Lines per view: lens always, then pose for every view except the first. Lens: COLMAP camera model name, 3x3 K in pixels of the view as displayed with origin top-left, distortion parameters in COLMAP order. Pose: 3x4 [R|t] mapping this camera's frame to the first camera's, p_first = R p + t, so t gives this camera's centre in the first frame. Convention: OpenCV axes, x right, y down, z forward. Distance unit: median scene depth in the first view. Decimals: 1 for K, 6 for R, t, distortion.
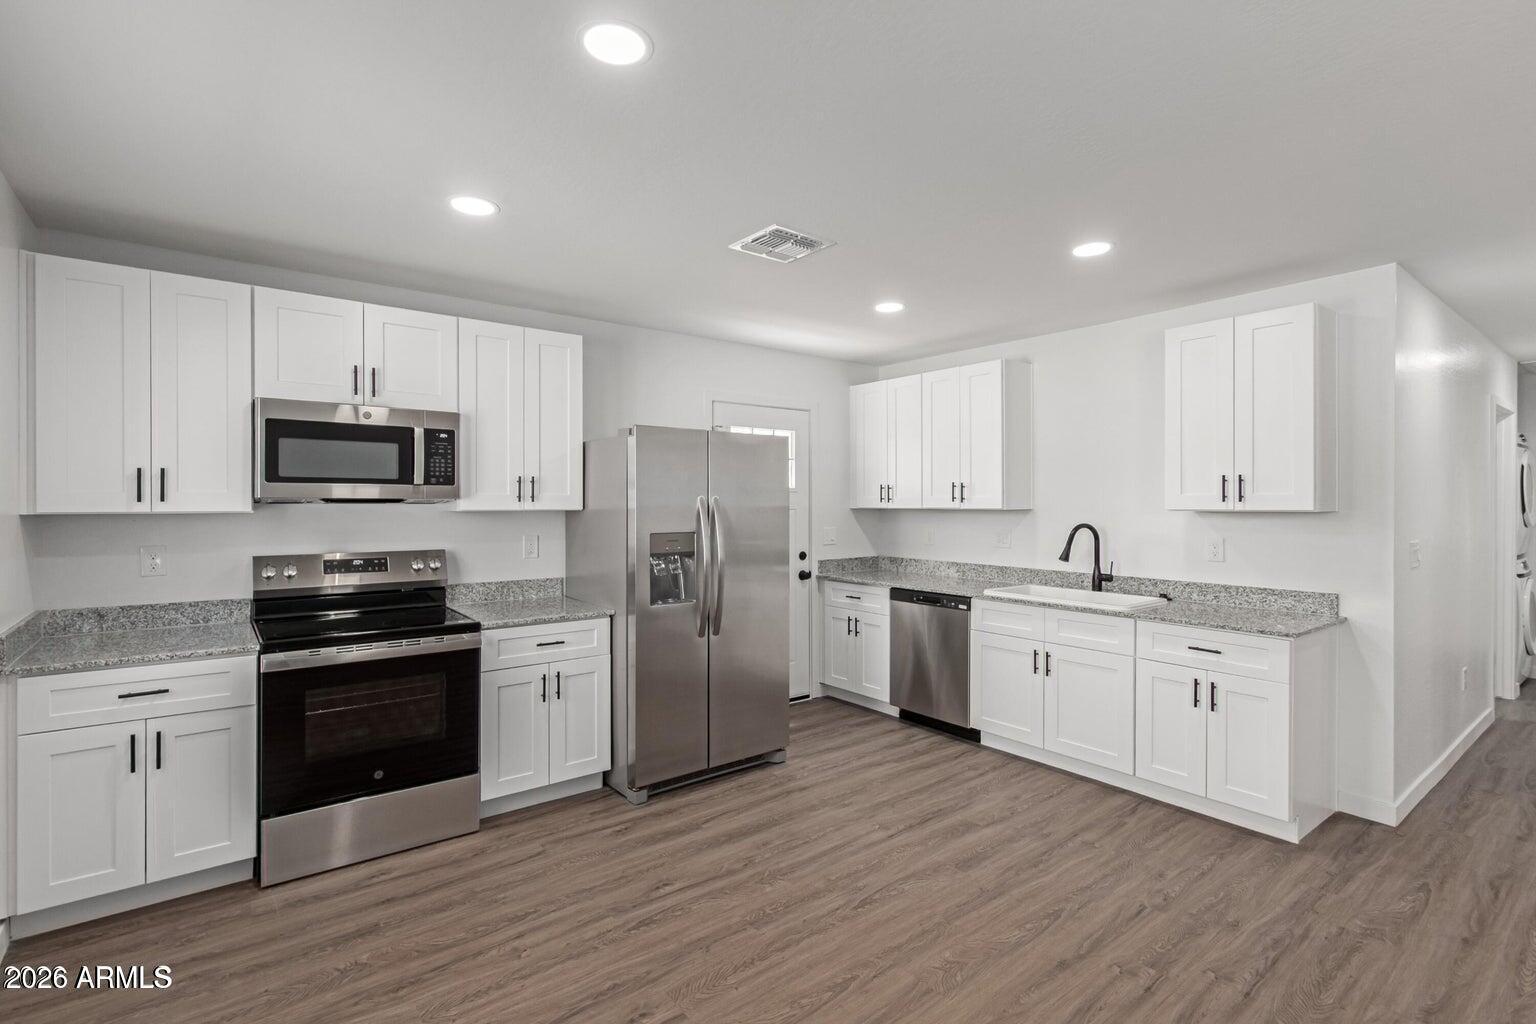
lens RADIAL K [[759.0, 0, 727.2], [0, 759.0, 506.1], [0, 0, 1]] dist [0.009522, -0.004069]
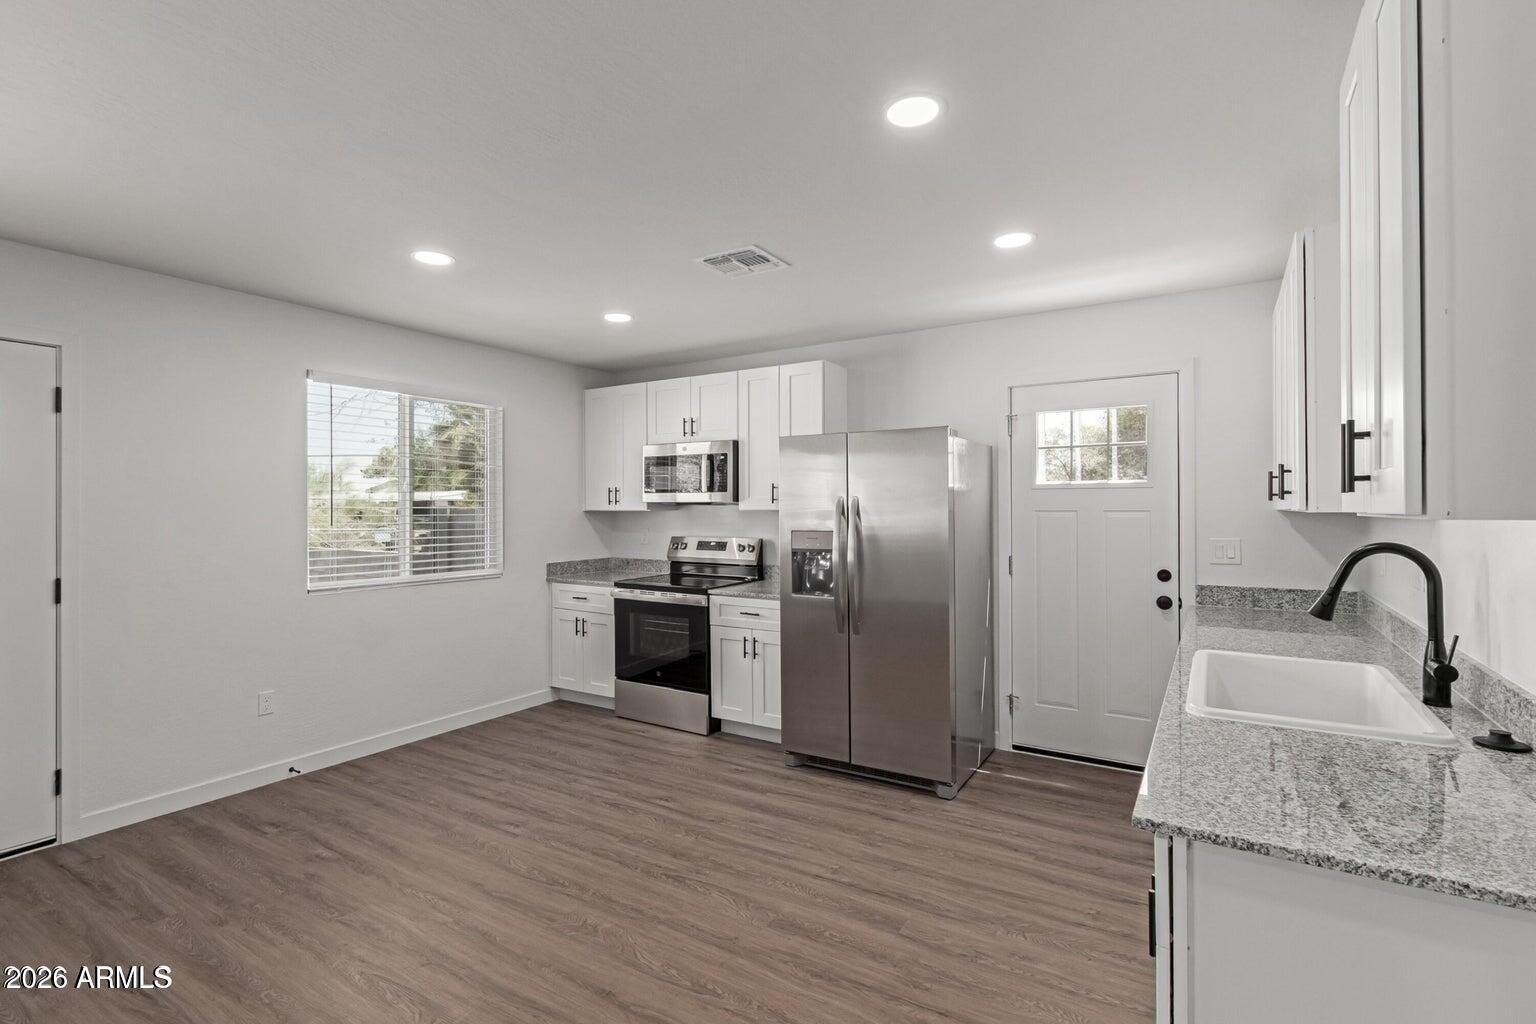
lens RADIAL K [[759.0, 0, 793.1], [0, 759.0, 508.4], [0, 0, 1]] dist [0.009522, -0.004069]
pose [[0.322887, 0.002113, -0.946435, 1.059479], [0.000597, 0.999997, 0.002436, -0.000474], [0.946437, -0.001351, 0.322885, 0.690236]]
